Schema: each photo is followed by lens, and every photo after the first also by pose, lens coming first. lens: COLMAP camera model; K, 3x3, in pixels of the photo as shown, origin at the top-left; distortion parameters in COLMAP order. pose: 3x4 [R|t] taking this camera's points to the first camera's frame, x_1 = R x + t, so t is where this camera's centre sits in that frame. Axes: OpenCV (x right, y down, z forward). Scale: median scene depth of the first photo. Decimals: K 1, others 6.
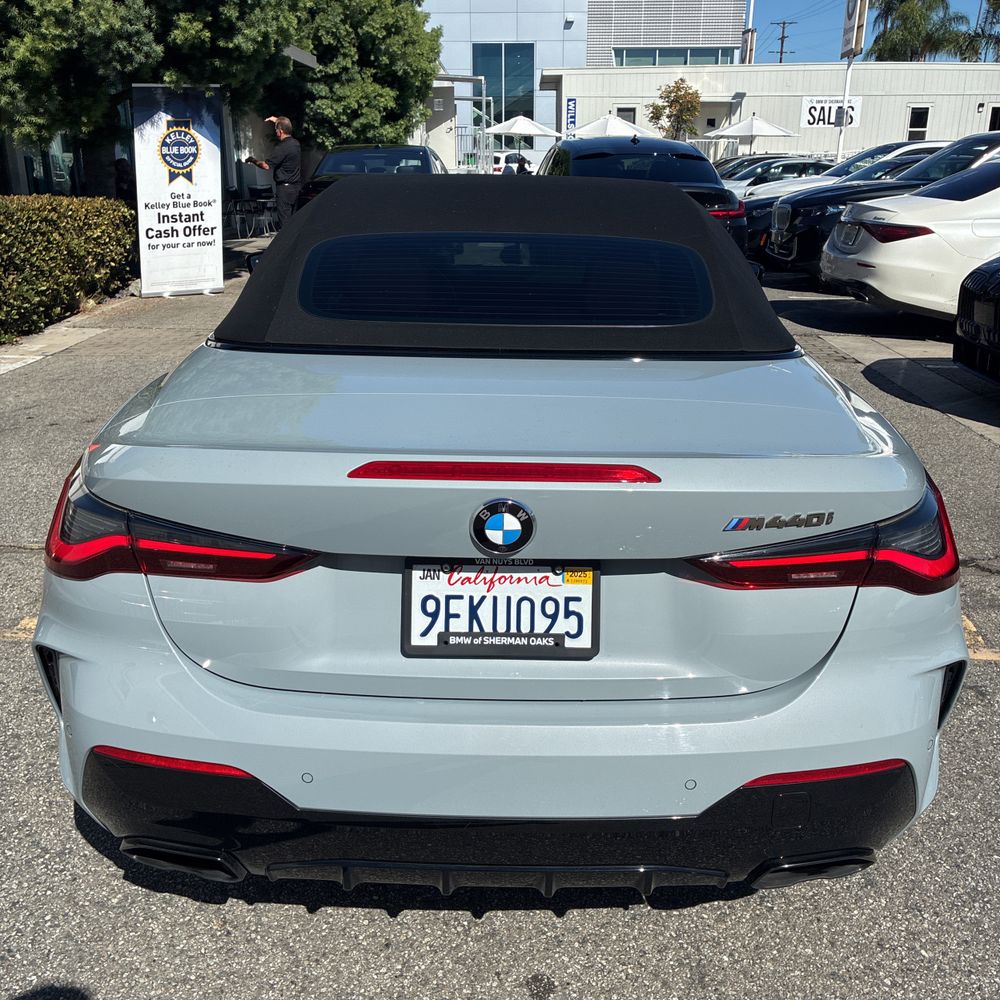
lens RADIAL K [[1023.5, 0, 492.6], [0, 1023.5, 499.7], [0, 0, 1]] dist [0.024332, 0.000000]
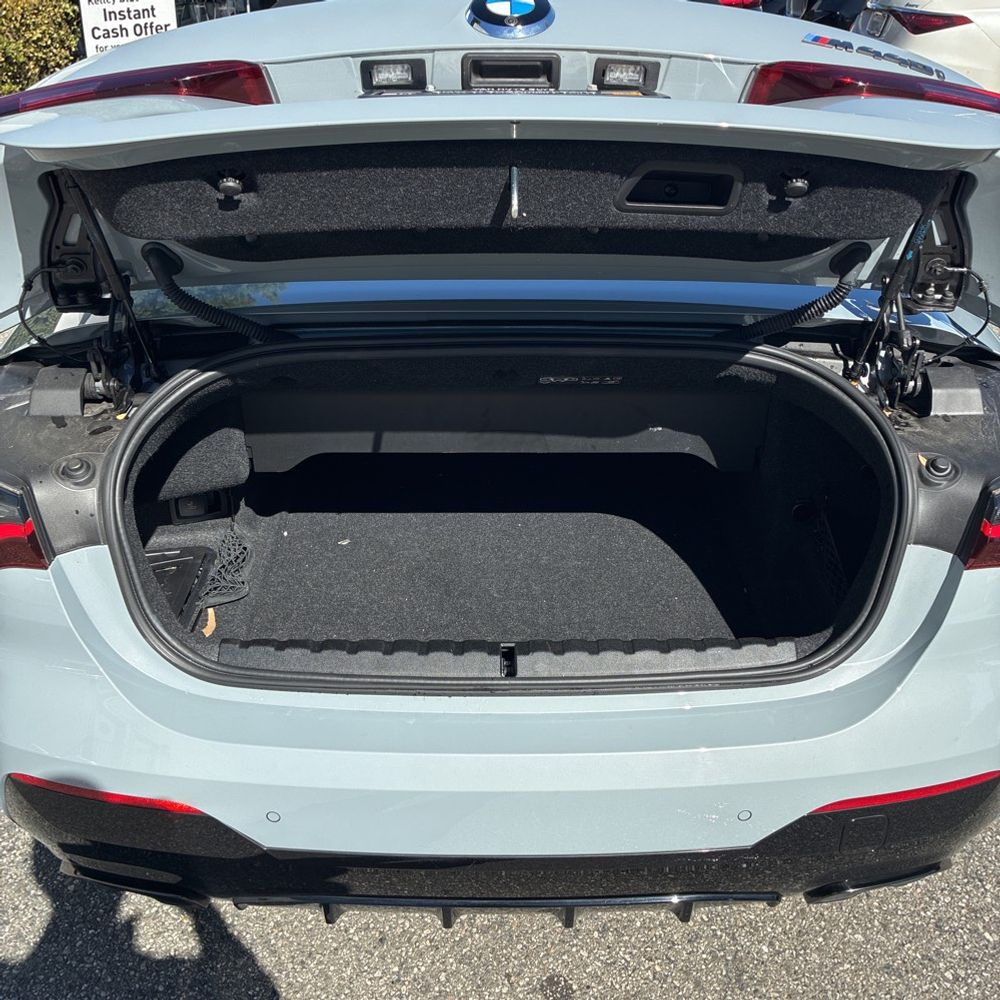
lens RADIAL K [[1023.5, 0, 490.2], [0, 1023.5, 494.3], [0, 0, 1]] dist [0.024332, 0.000000]
pose [[0.999816, -0.018526, 0.005067, -0.006602], [0.017314, 0.983574, 0.179675, -0.098553], [-0.008312, -0.179554, 0.983713, 0.196399]]
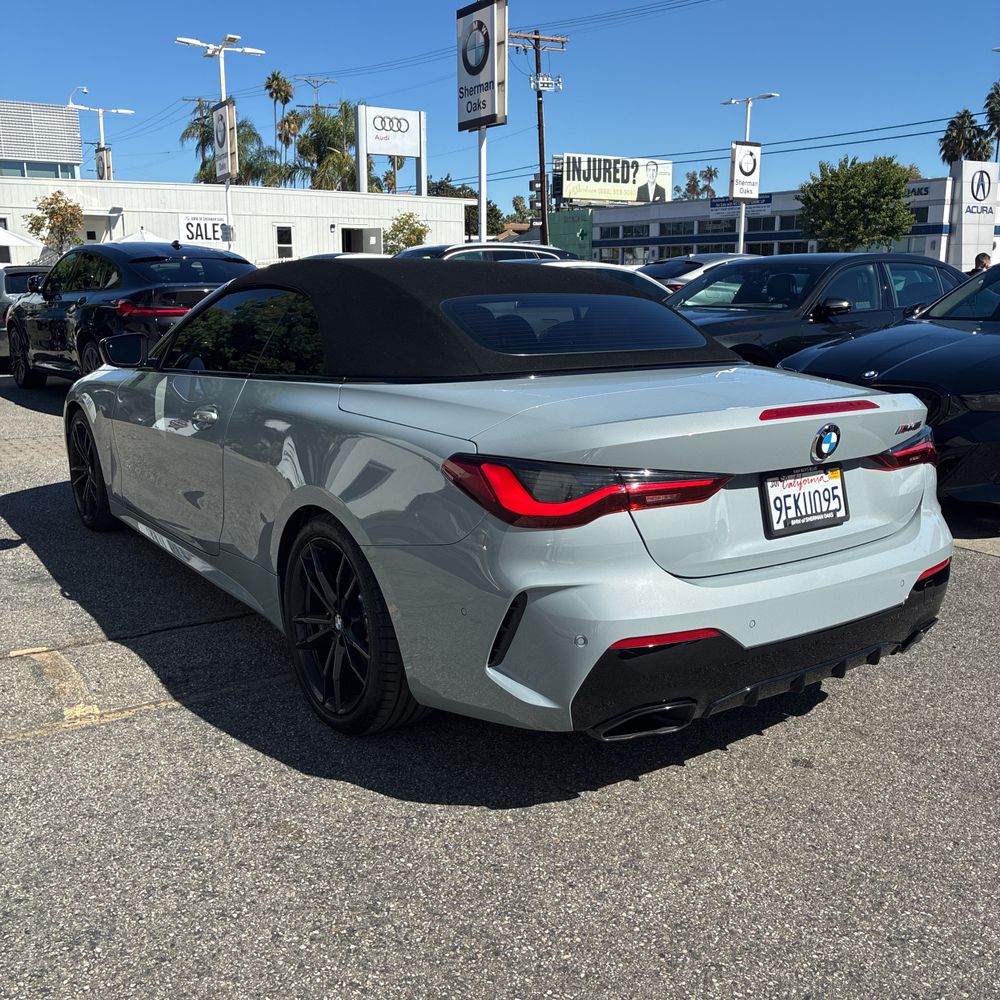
lens RADIAL K [[1023.5, 0, 498.8], [0, 1023.5, 504.8], [0, 0, 1]] dist [0.024332, 0.000000]
pose [[0.809718, -0.134369, 0.571228, -1.050358], [0.190425, 0.980919, -0.039189, 0.068533], [-0.555063, 0.140508, 0.819855, -0.043153]]
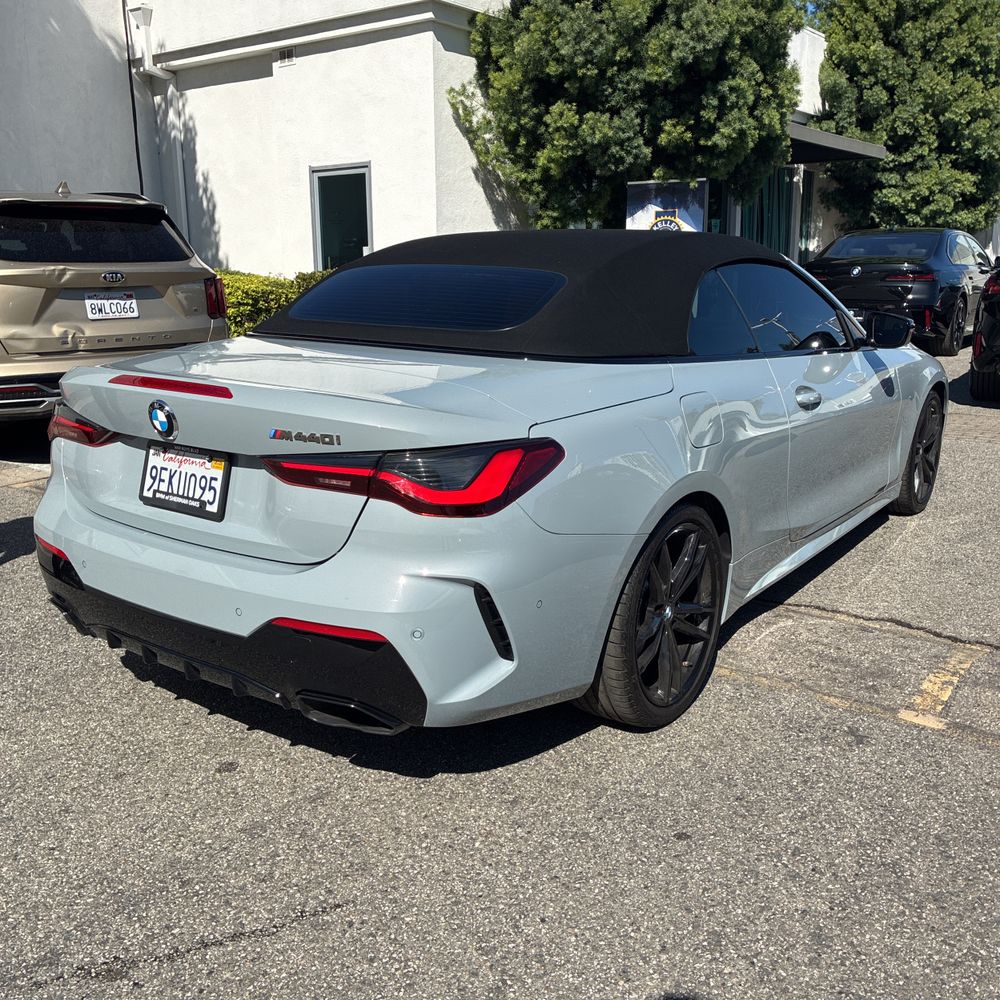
lens RADIAL K [[1023.5, 0, 494.5], [0, 1023.5, 495.5], [0, 0, 1]] dist [0.024332, 0.000000]
pose [[0.816793, 0.125309, -0.563158, 1.021336], [-0.176050, 0.983706, -0.036455, 0.083191], [0.549414, 0.128920, 0.825545, -0.016154]]
